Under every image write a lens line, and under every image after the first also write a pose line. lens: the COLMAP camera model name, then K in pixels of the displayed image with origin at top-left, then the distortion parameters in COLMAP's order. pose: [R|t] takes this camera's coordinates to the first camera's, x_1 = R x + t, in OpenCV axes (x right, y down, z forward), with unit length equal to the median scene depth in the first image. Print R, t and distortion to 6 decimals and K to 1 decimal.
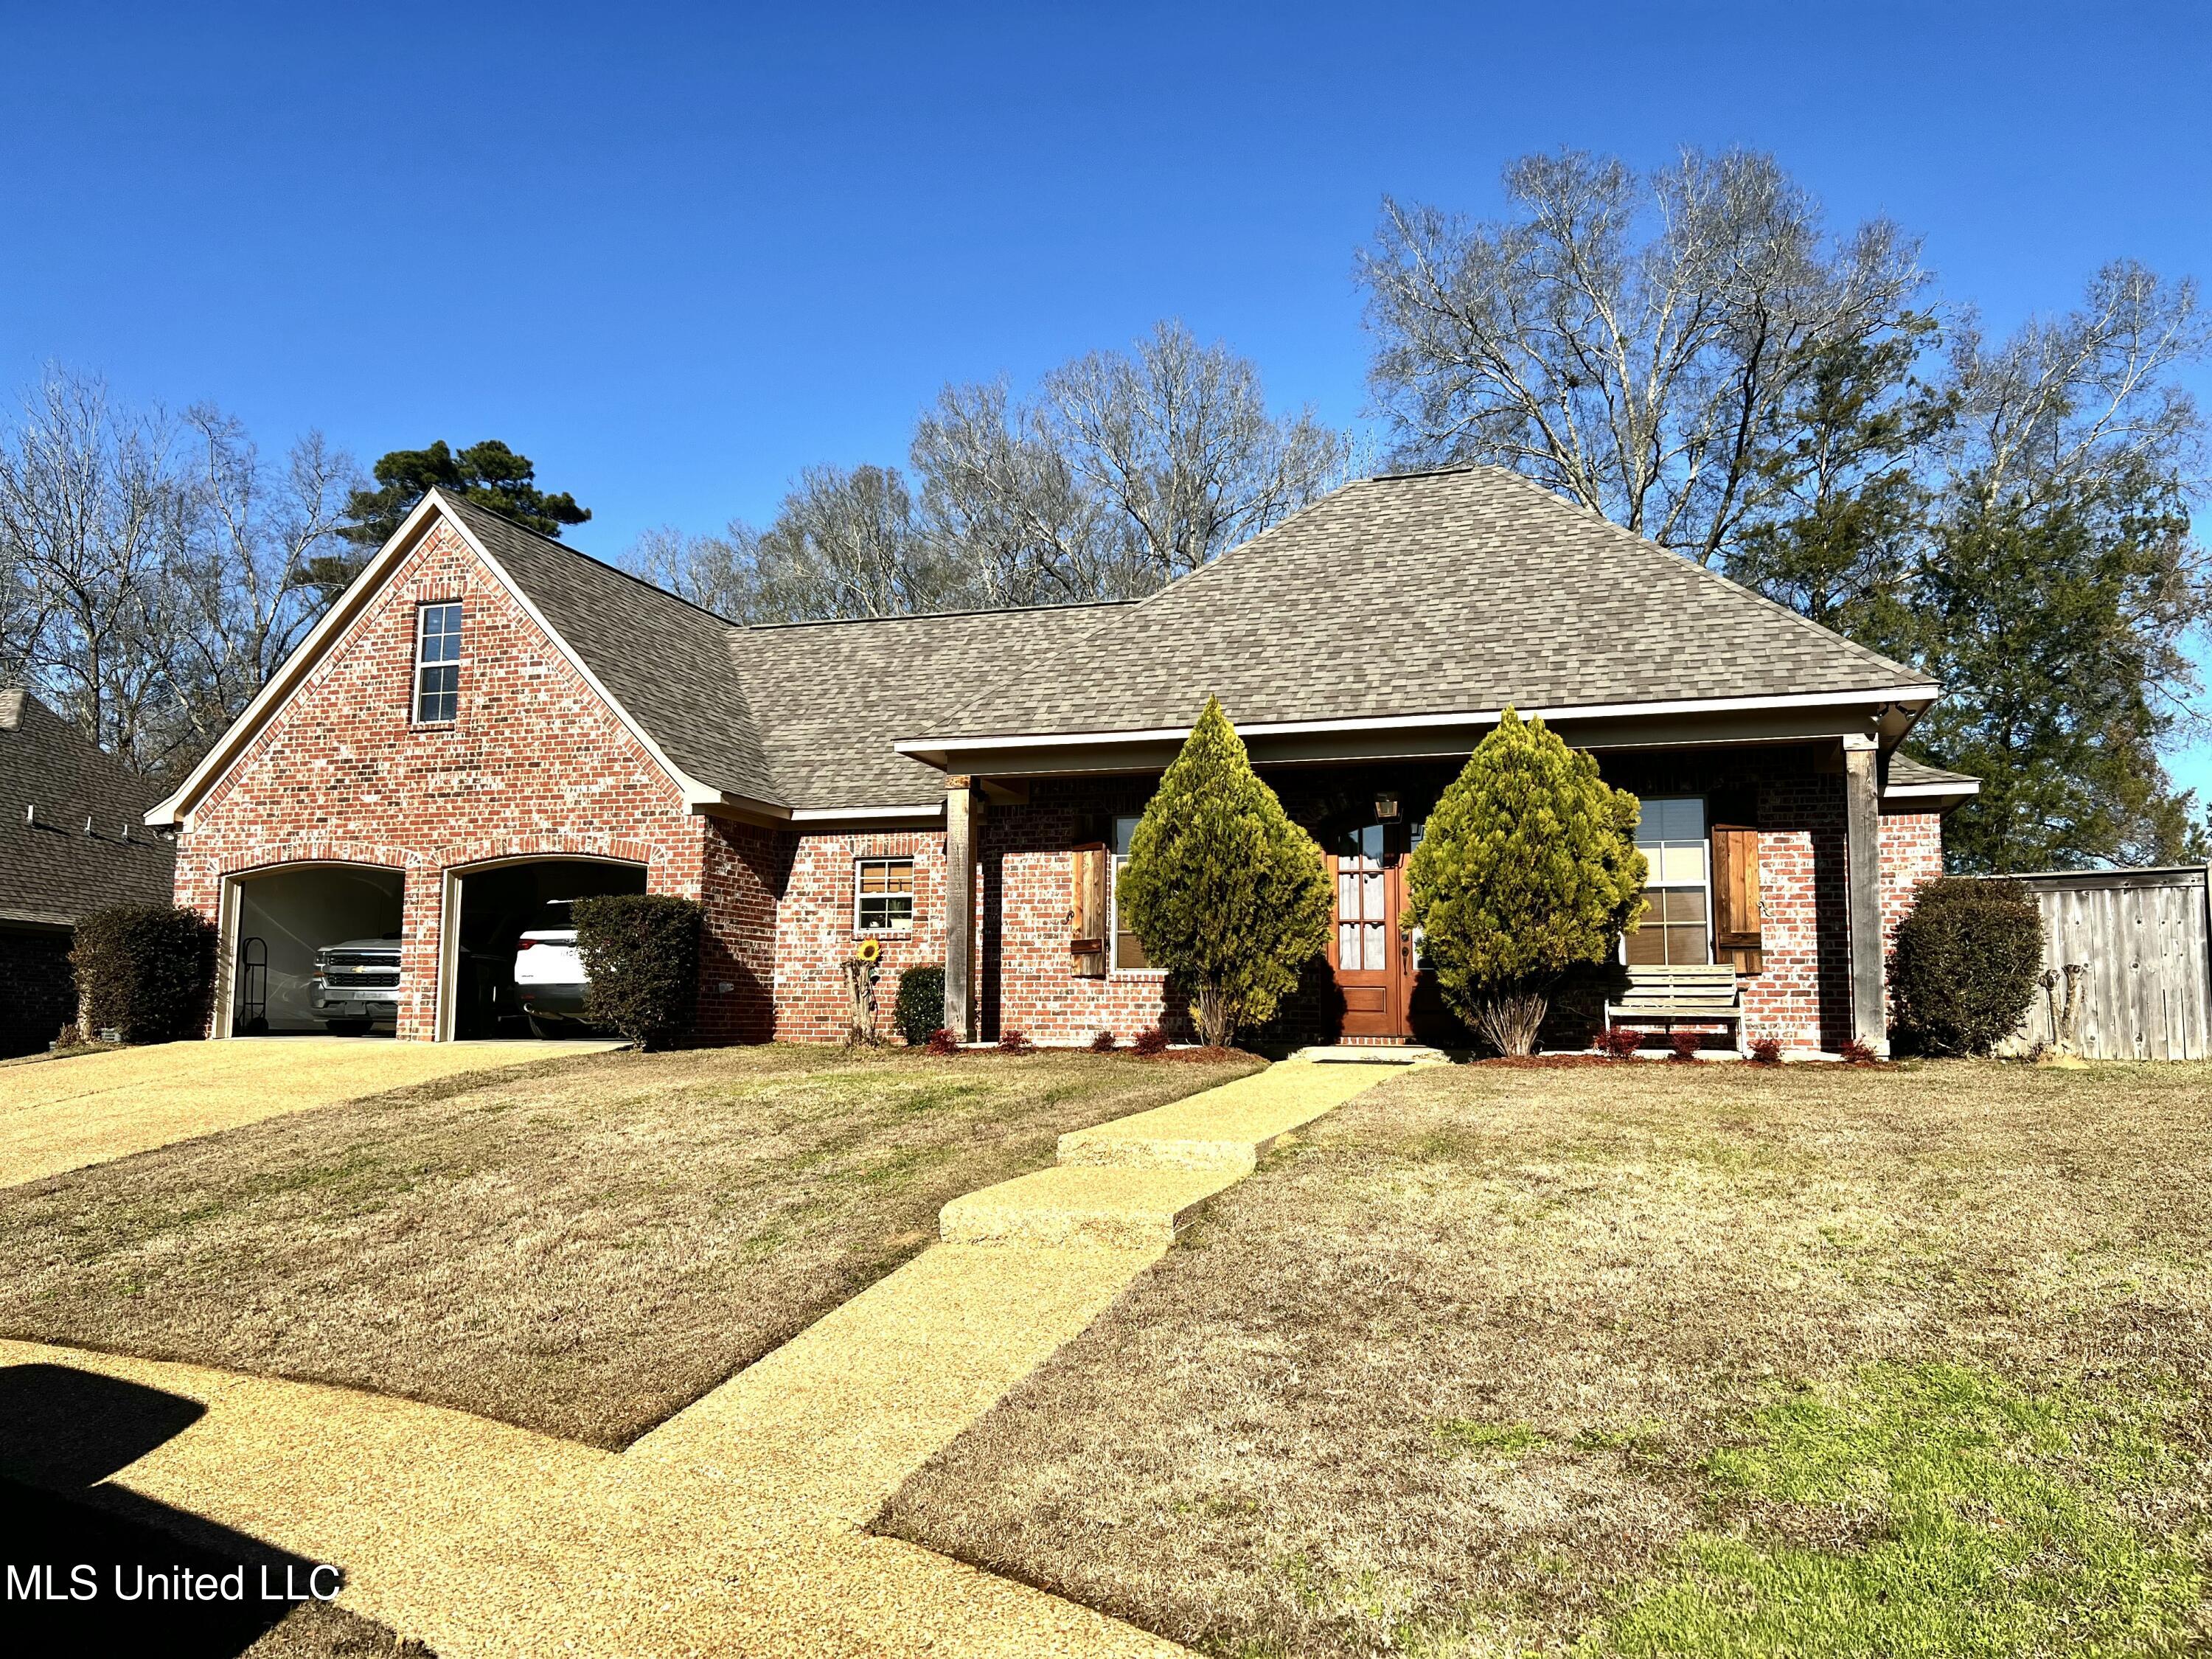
lens RADIAL K [[1668.8, 0, 1106.6], [0, 1668.8, 844.1], [0, 0, 1]] dist [0.060345, -0.064502]
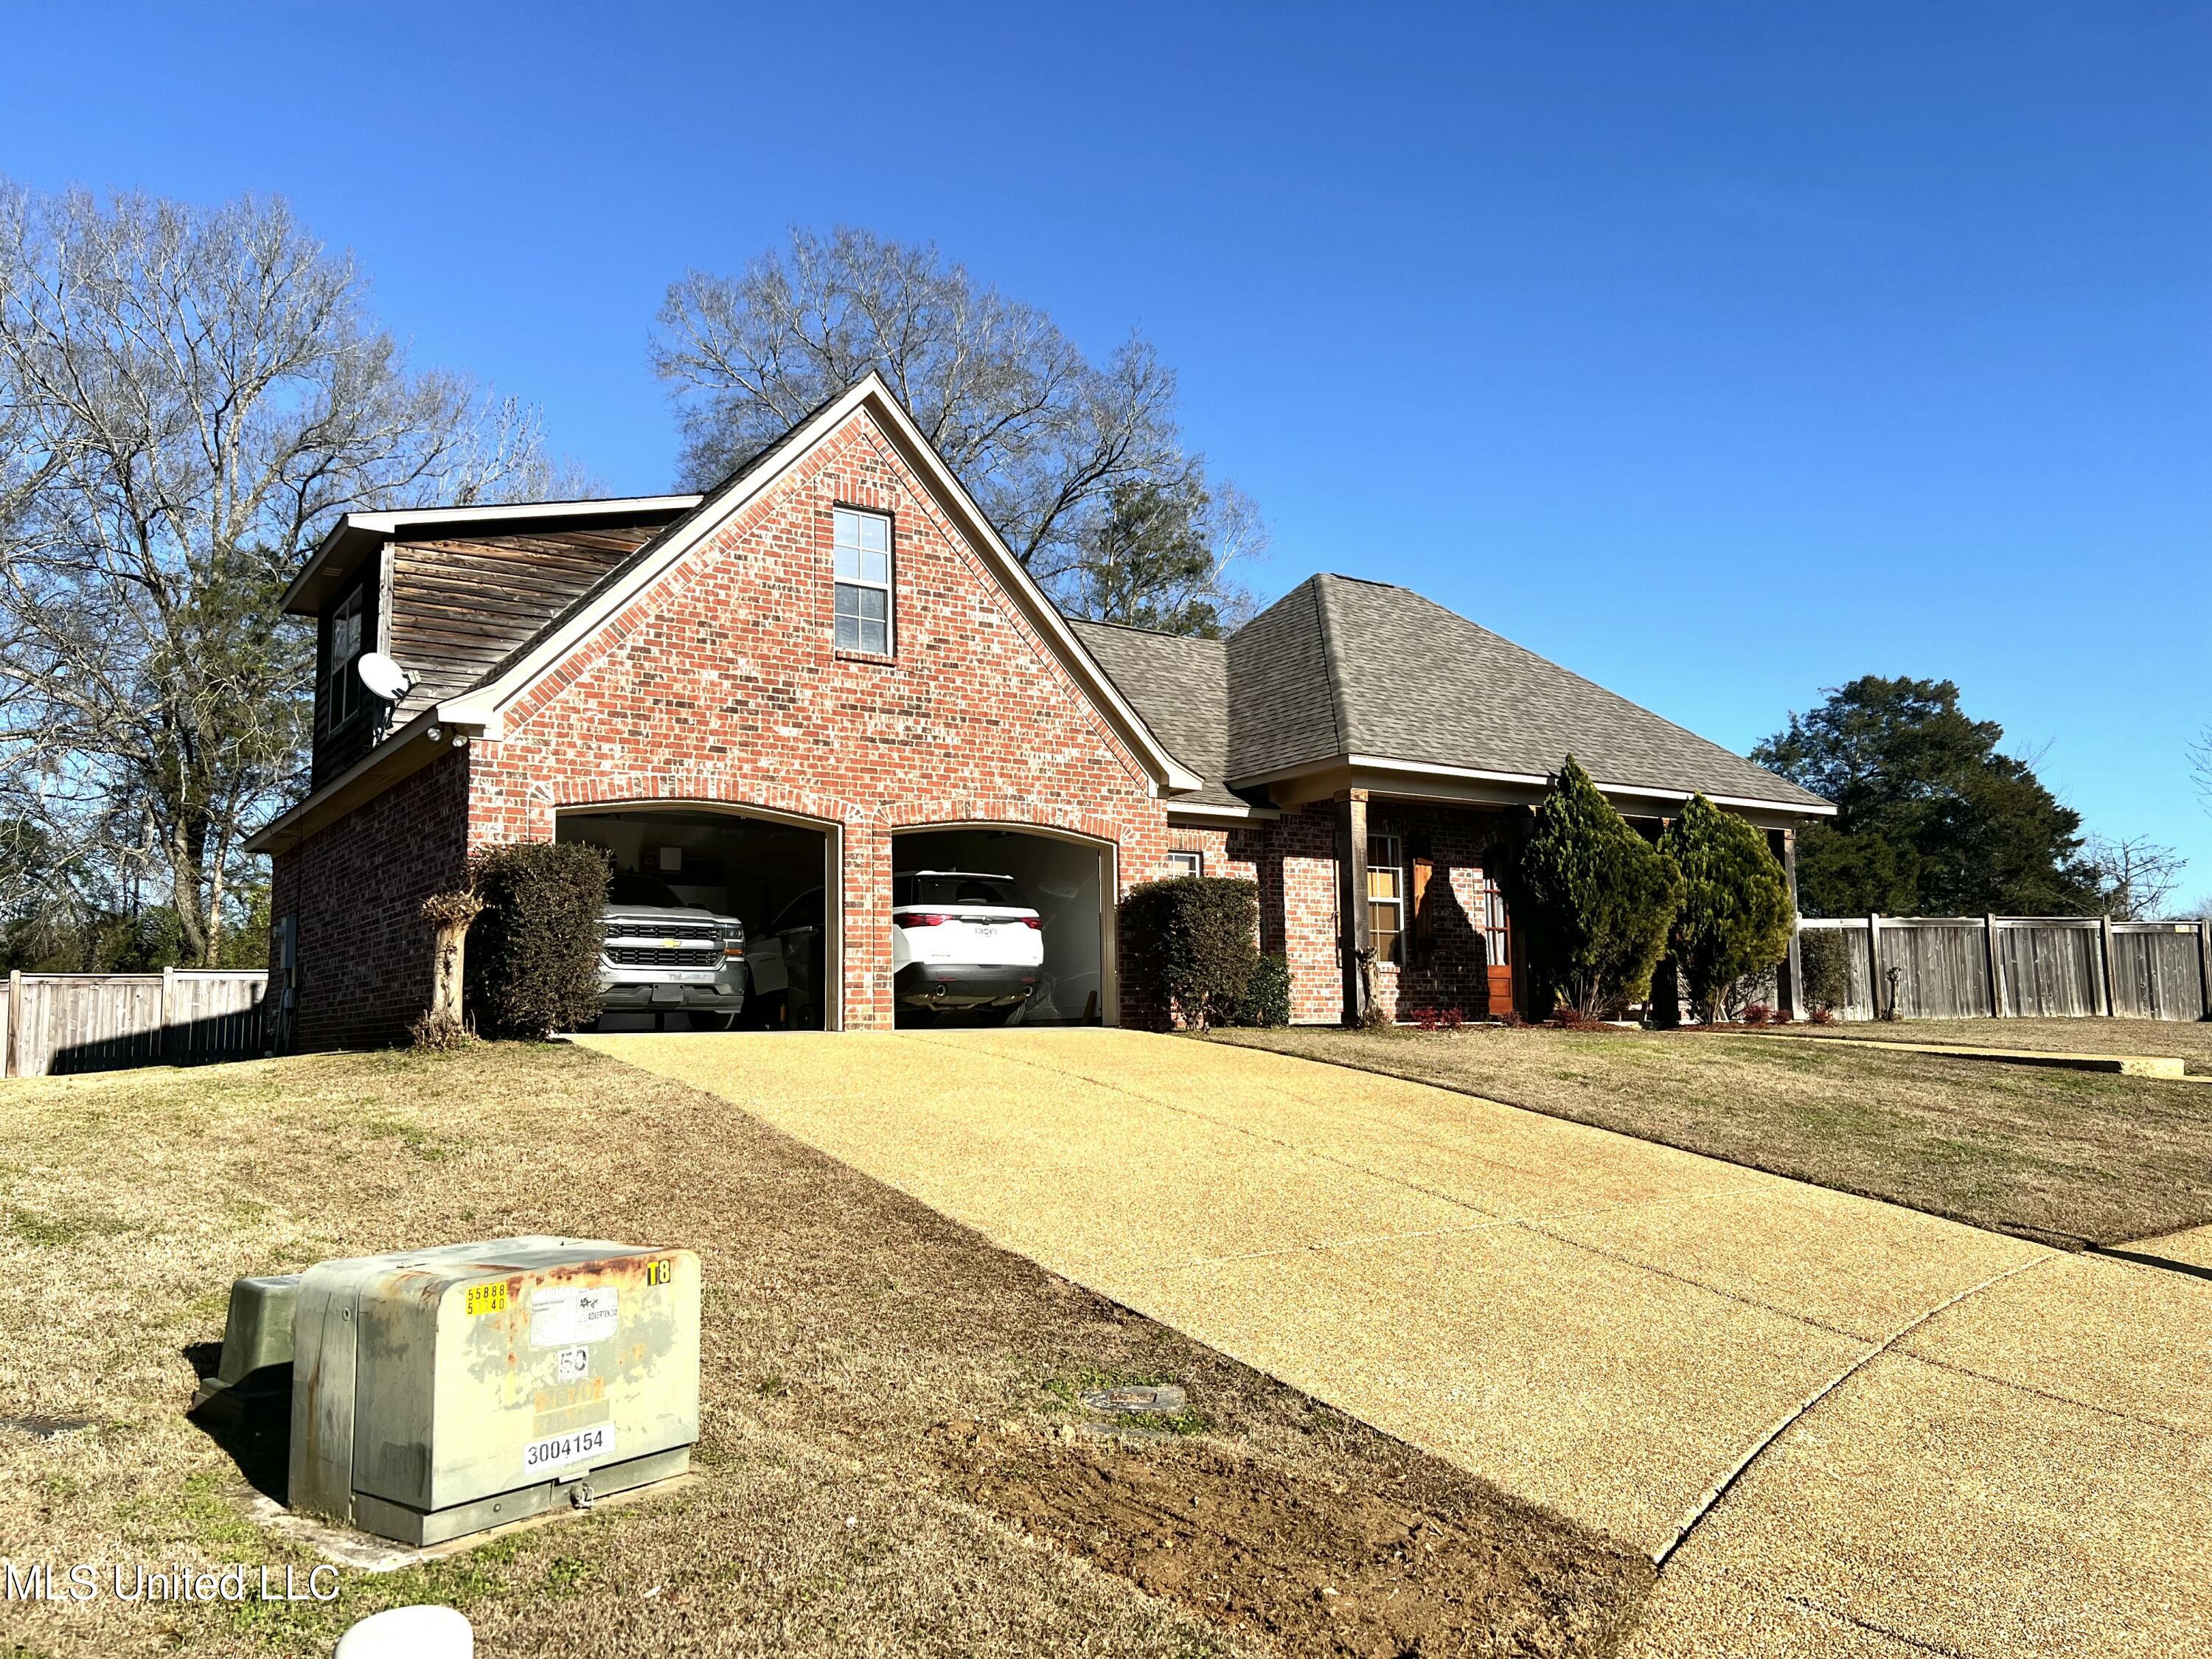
lens RADIAL K [[1668.8, 0, 1128.3], [0, 1668.8, 837.9], [0, 0, 1]] dist [0.060345, -0.064502]
pose [[0.591746, 0.077352, 0.802405, -1.004667], [-0.071874, 0.996484, -0.043057, 0.047623], [-0.802914, -0.032194, 0.595225, 0.401051]]
